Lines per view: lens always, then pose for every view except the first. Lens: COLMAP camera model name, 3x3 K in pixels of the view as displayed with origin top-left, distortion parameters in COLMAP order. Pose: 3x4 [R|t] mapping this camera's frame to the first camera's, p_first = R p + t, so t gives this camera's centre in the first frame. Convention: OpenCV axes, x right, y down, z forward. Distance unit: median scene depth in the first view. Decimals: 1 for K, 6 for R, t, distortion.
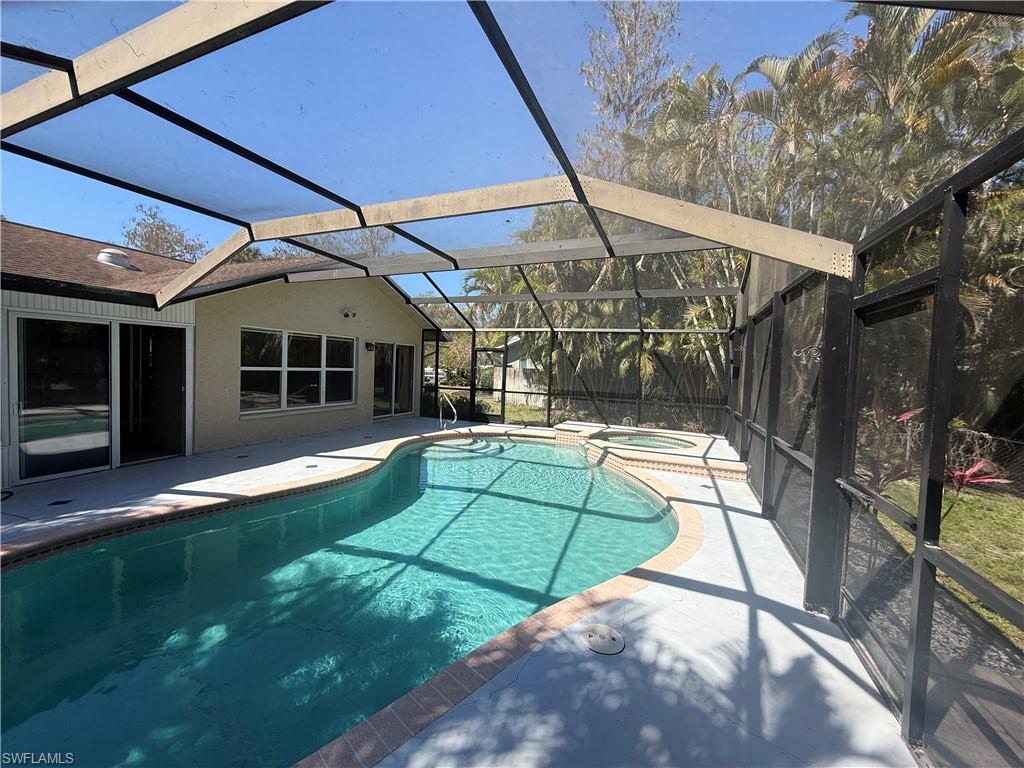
lens RADIAL K [[404.4, 0, 513.1], [0, 404.4, 382.0], [0, 0, 1]] dist [-0.001673, -0.000313]
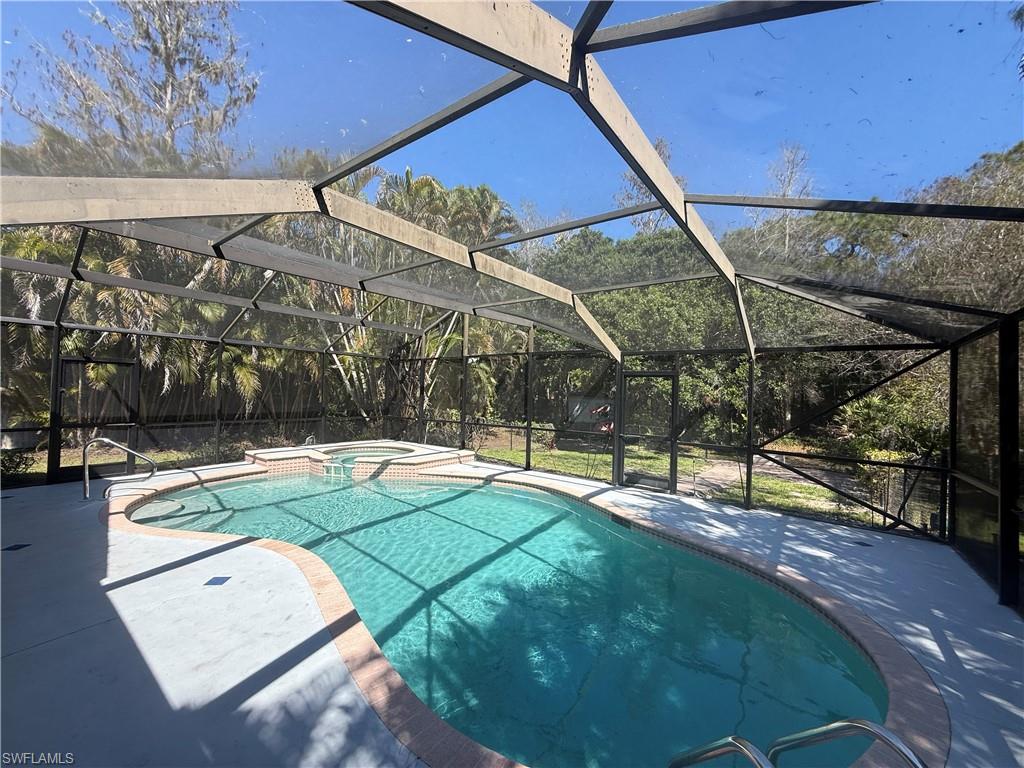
lens RADIAL K [[409.7, 0, 507.4], [0, 409.7, 380.9], [0, 0, 1]] dist [0.002427, 0.000049]
pose [[0.262337, -0.007148, 0.964950, -1.293955], [0.023843, 0.999715, 0.000924, -0.087040], [-0.964682, 0.022765, 0.262433, 0.606034]]
